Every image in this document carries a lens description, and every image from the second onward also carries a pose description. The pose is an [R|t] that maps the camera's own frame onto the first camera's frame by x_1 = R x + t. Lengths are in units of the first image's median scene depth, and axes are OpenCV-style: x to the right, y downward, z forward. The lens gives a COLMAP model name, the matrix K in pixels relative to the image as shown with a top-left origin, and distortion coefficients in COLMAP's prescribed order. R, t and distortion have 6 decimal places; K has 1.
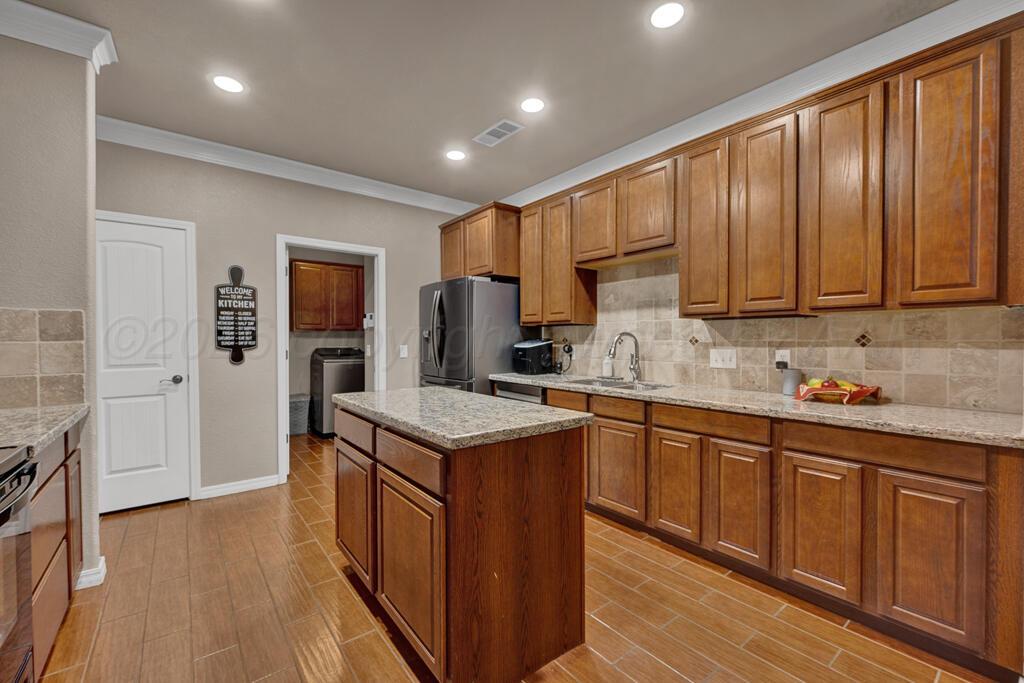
lens RADIAL K [[427.9, 0, 511.3], [0, 427.9, 345.3], [0, 0, 1]] dist [-0.004020, 0.000297]
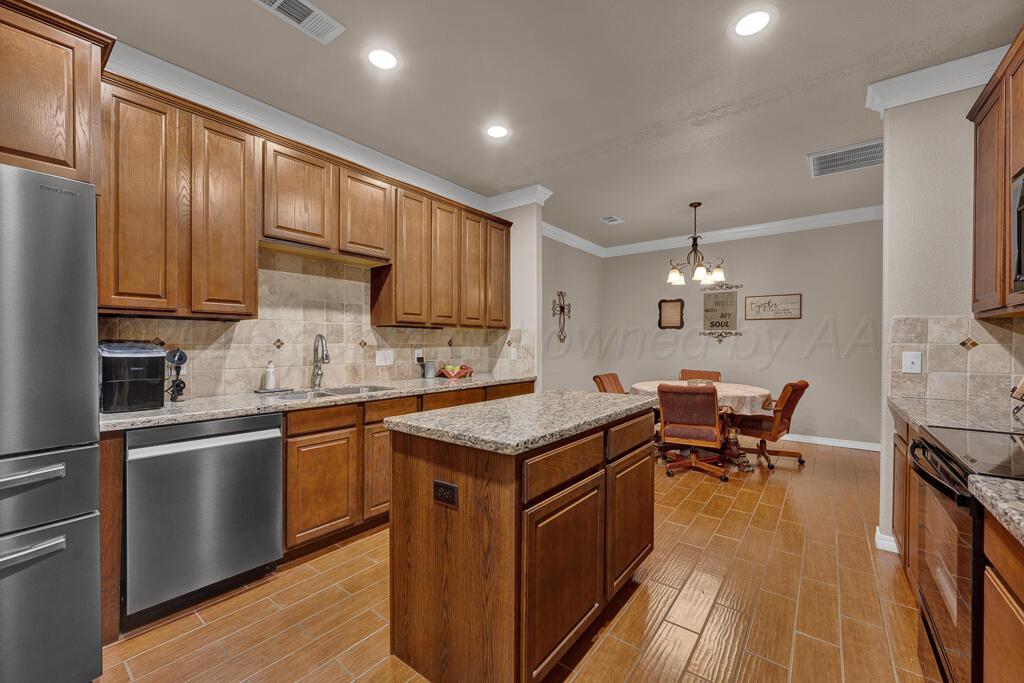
lens RADIAL K [[401.9, 0, 523.0], [0, 401.9, 343.7], [0, 0, 1]] dist [-0.000421, -0.000972]
pose [[-0.256522, -0.001182, 0.966538, -0.928439], [0.011868, 0.999920, 0.004373, -0.013321], [-0.966466, 0.012593, -0.256488, 1.131454]]
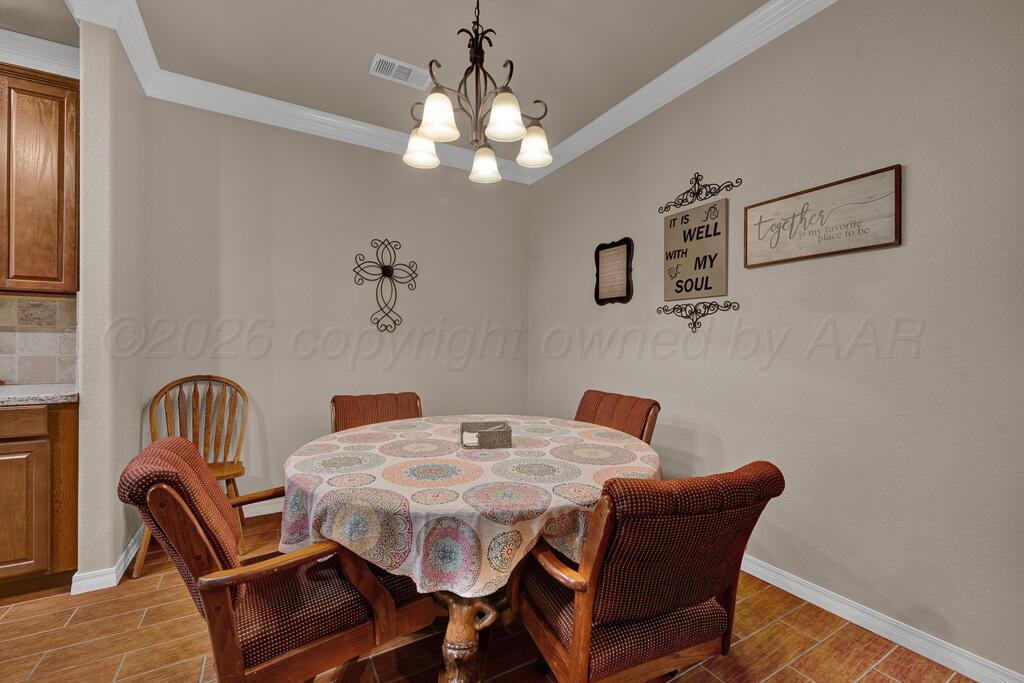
lens RADIAL K [[427.9, 0, 519.5], [0, 427.9, 343.3], [0, 0, 1]] dist [-0.004020, 0.000297]
pose [[0.129771, 0.007433, 0.991516, 0.020494], [0.005794, 0.999949, -0.008255, 0.048007], [-0.991527, 0.006816, 0.129721, -0.385114]]
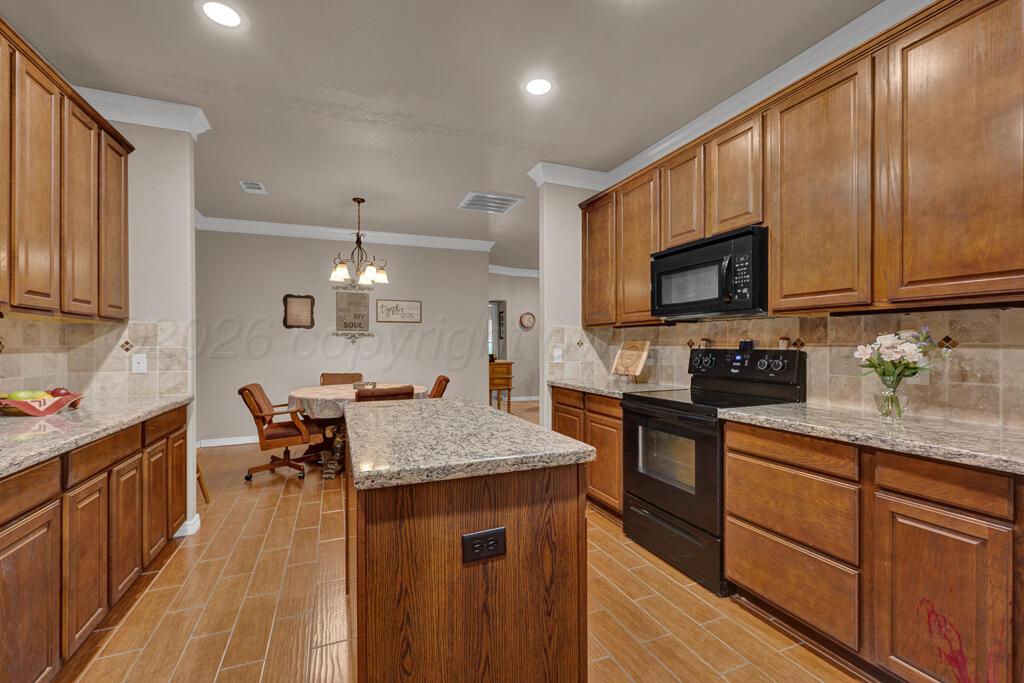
lens RADIAL K [[427.9, 0, 506.9], [0, 427.9, 342.7], [0, 0, 1]] dist [-0.004020, 0.000297]
pose [[-0.959728, 0.005653, 0.280874, -0.465819], [0.008857, 0.999909, 0.010138, -0.019304], [-0.280791, 0.012217, -0.959691, 1.552146]]
